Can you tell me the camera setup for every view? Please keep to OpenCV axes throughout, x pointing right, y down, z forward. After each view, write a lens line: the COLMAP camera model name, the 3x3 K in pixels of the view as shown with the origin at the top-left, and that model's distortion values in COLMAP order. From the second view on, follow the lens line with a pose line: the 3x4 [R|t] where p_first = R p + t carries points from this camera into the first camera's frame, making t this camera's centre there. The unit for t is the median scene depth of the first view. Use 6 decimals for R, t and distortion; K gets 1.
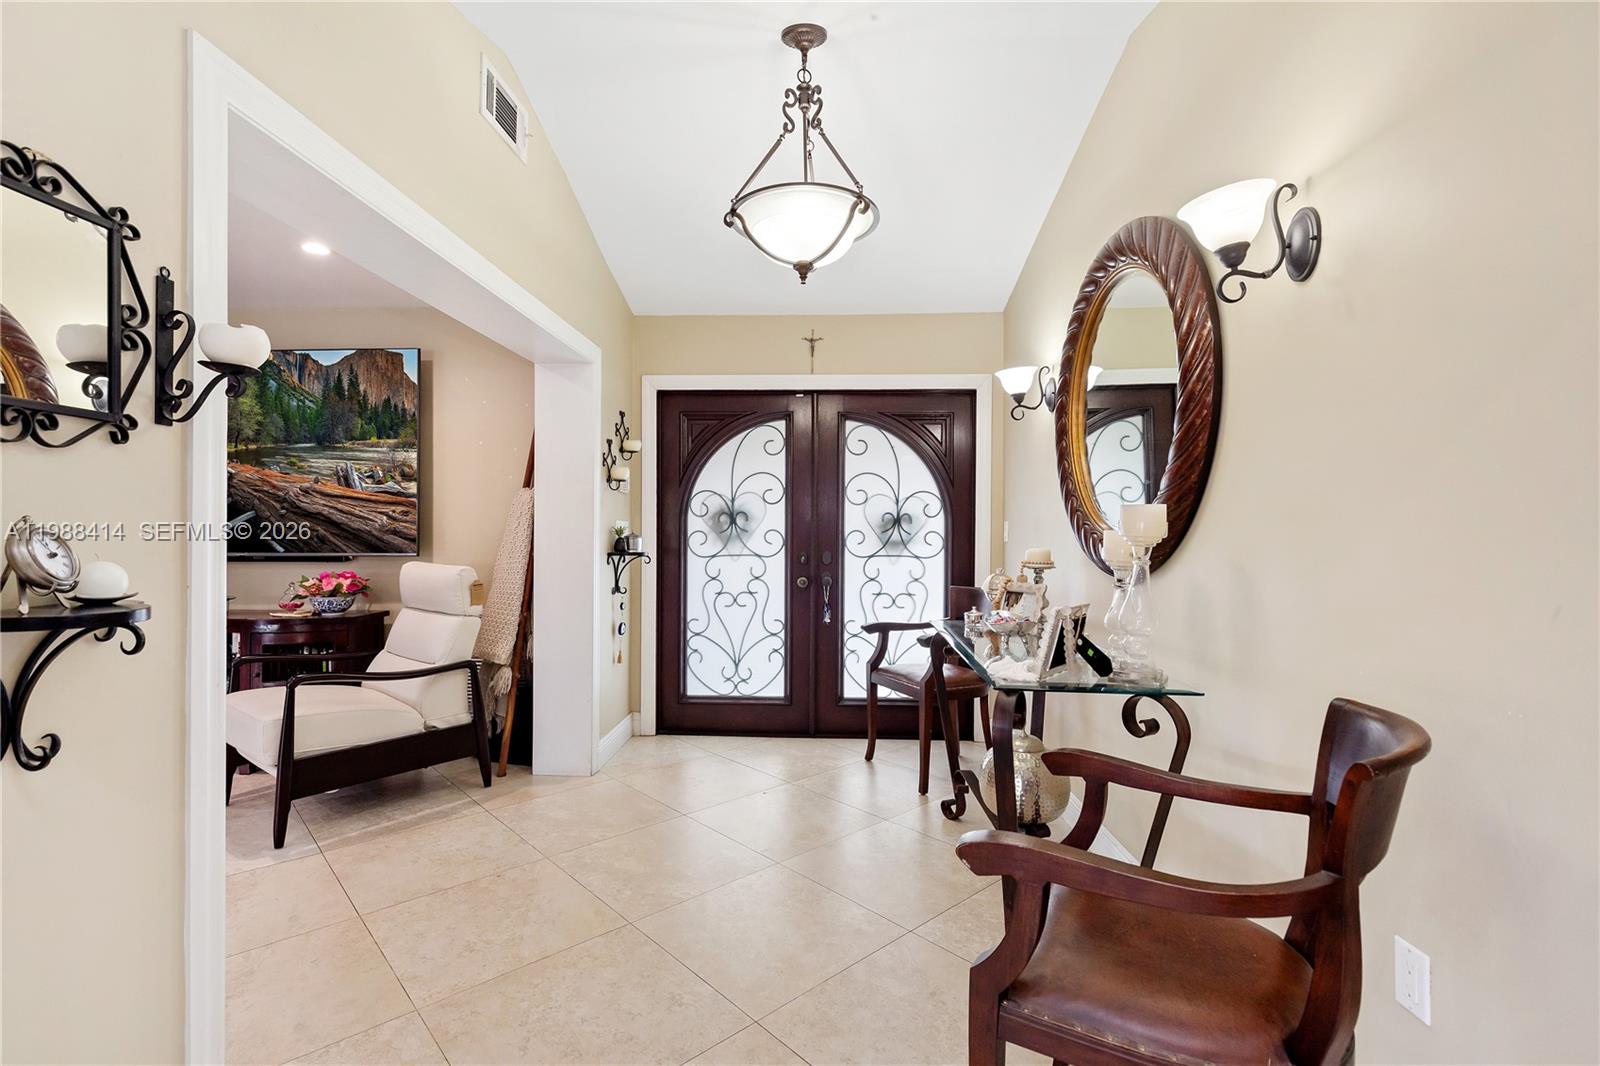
lens RADIAL K [[725.5, 0, 789.2], [0, 725.5, 530.7], [0, 0, 1]] dist [0.006604, -0.000994]
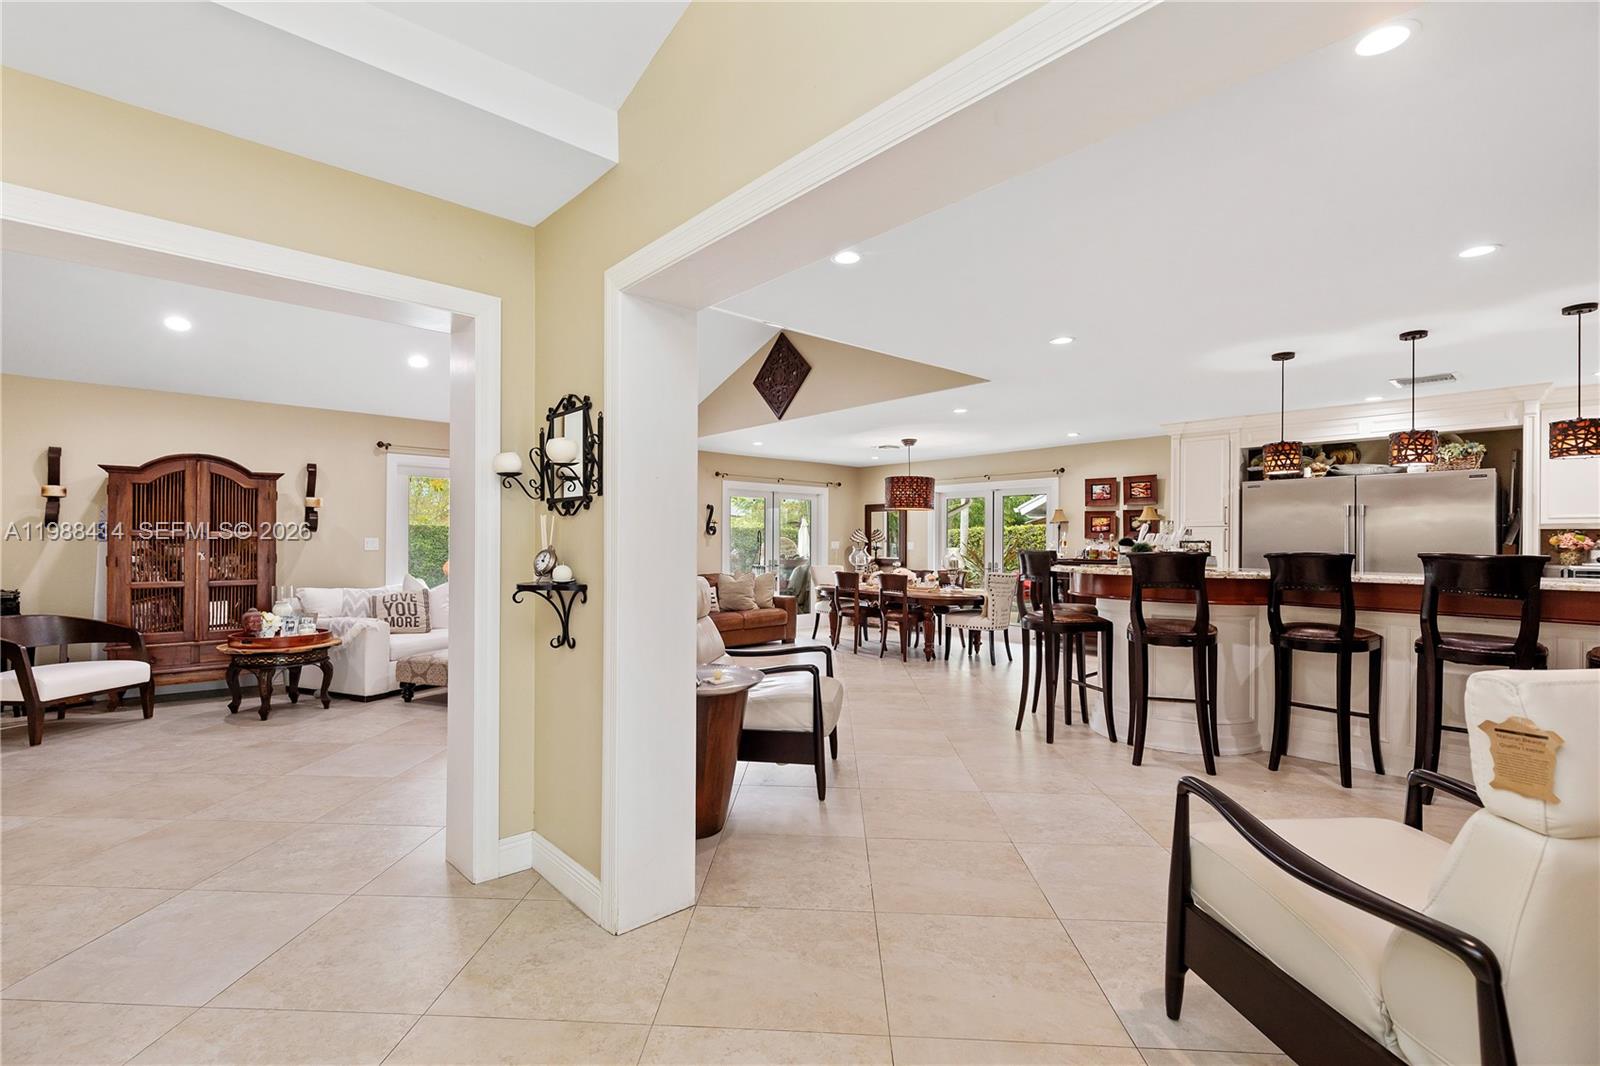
lens RADIAL K [[725.5, 0, 803.8], [0, 725.5, 545.4], [0, 0, 1]] dist [0.006604, -0.000994]
pose [[-0.704163, -0.003805, -0.710028, 0.096501], [-0.008952, 0.999954, 0.003520, -0.033783], [0.709982, 0.008835, -0.704164, 2.690236]]
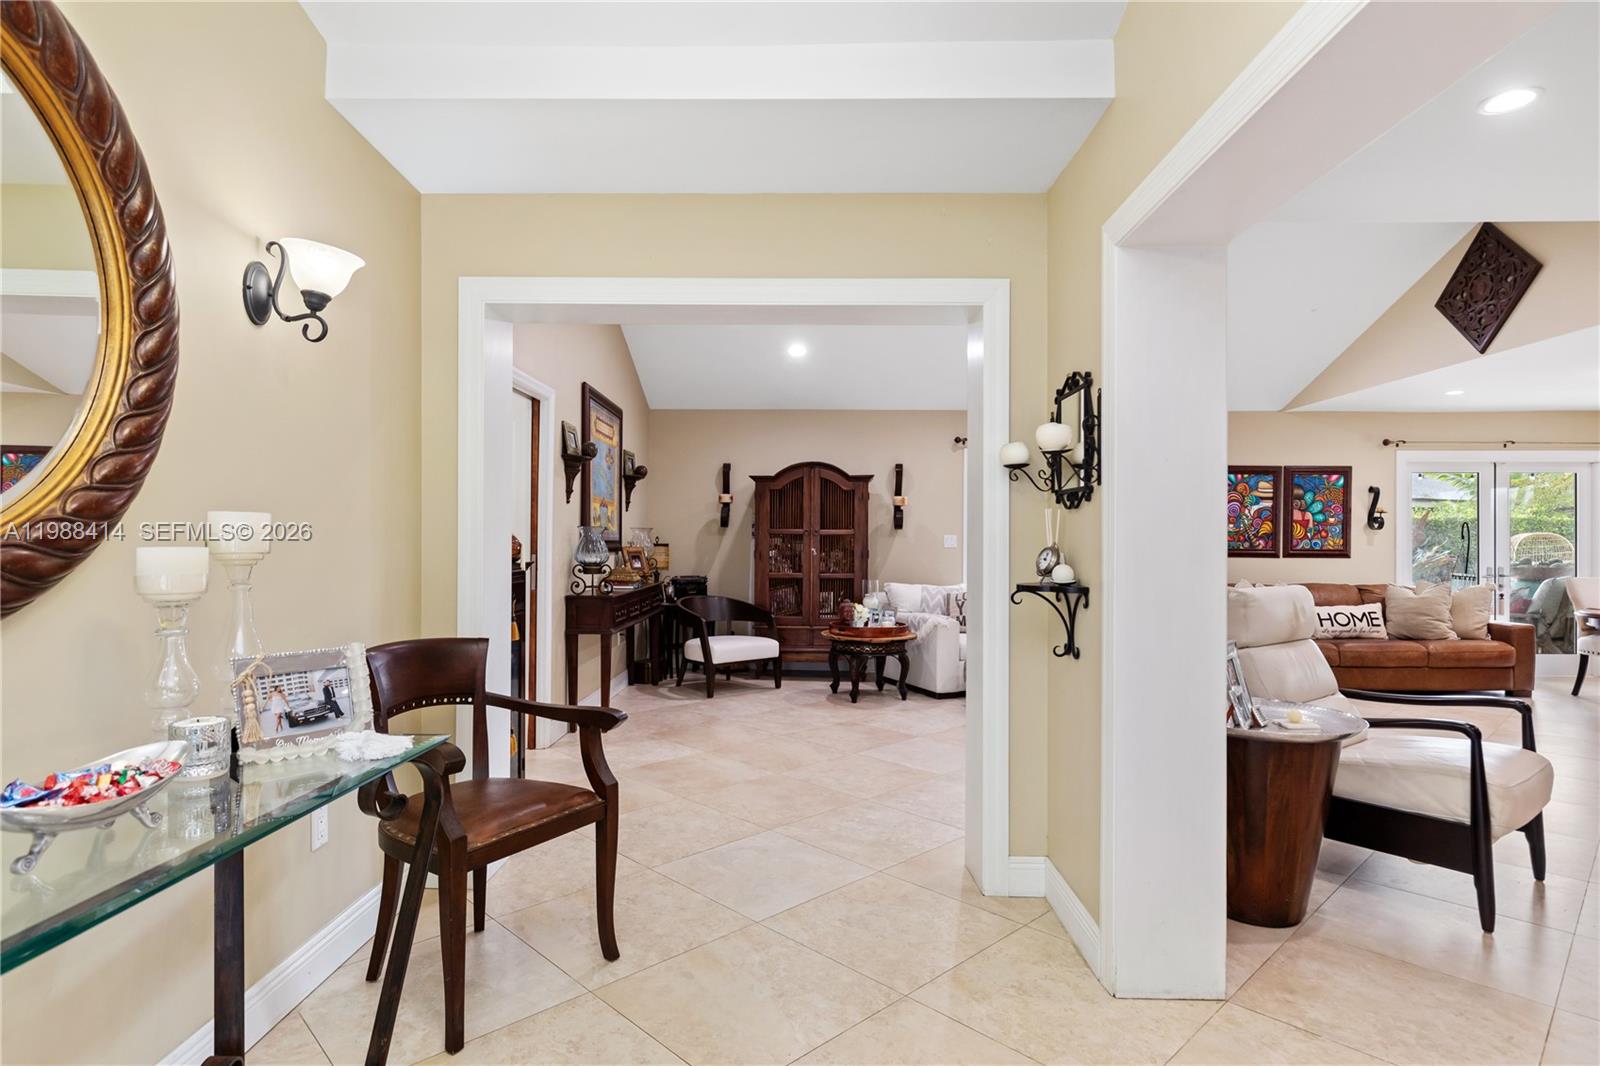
lens RADIAL K [[868.8, 0, 795.2], [0, 868.8, 544.0], [0, 0, 1]] dist [0.003970, -0.002155]
pose [[-0.999476, -0.007770, -0.031431, -0.122436], [-0.008112, 0.999909, 0.010757, -0.034274], [0.031345, 0.011007, -0.999448, 2.923908]]
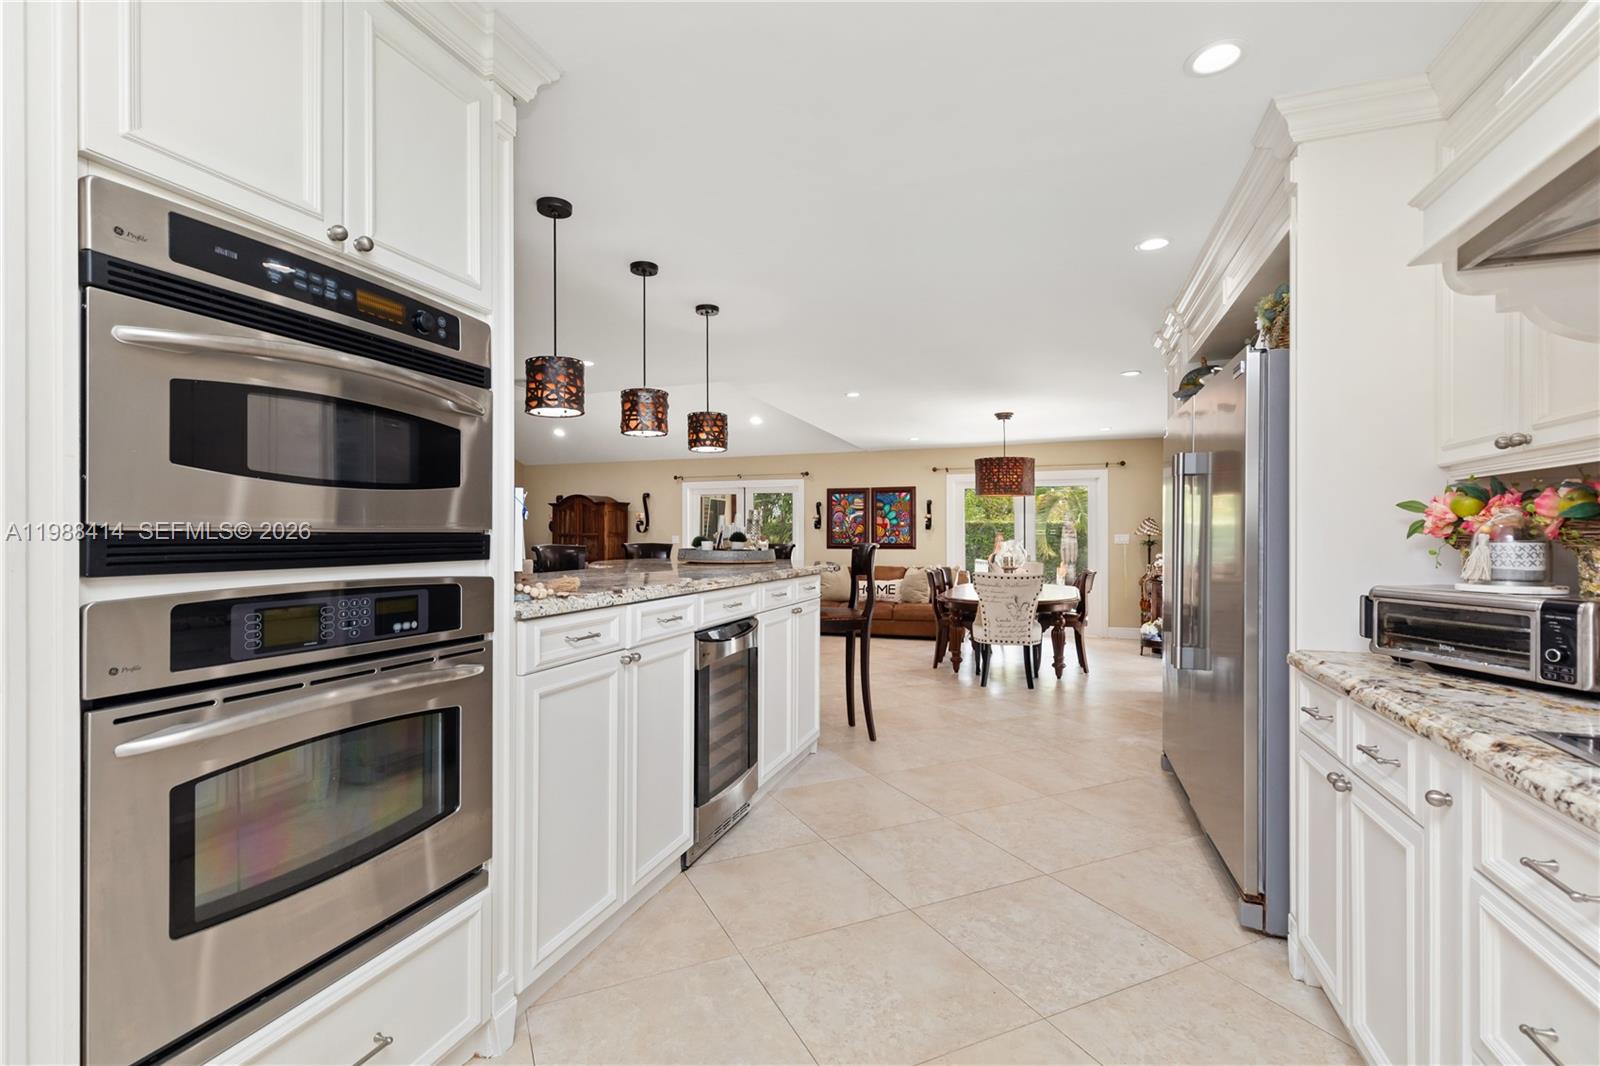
lens RADIAL K [[725.5, 0, 789.0], [0, 725.5, 535.1], [0, 0, 1]] dist [0.006604, -0.000994]
pose [[-0.954421, 0.002002, 0.298456, -5.241346], [0.002335, 0.999997, 0.000761, -0.053687], [-0.298453, 0.001423, -0.954423, 4.455618]]
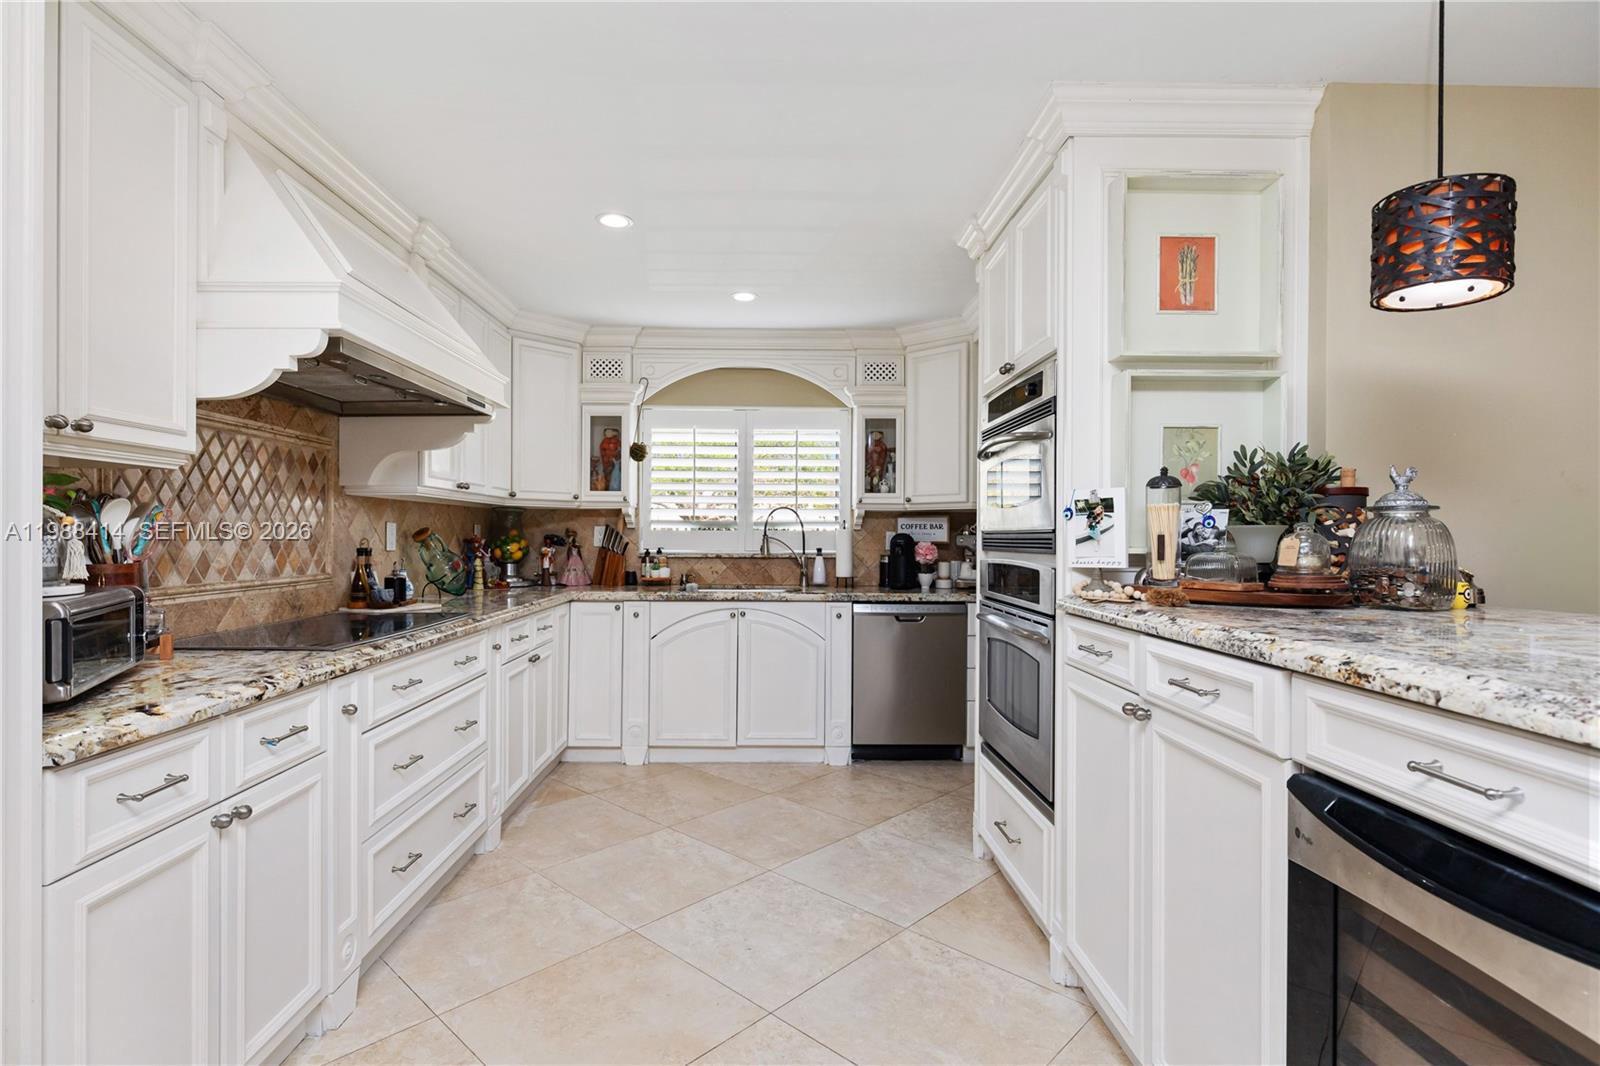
lens RADIAL K [[780.5, 0, 788.8], [0, 780.5, 538.2], [0, 0, 1]] dist [-0.002634, -0.000431]
pose [[0.997432, 0.005978, 0.071363, -5.028775], [-0.006215, 0.999976, 0.003105, -0.043020], [-0.071343, -0.003541, 0.997446, 1.707835]]
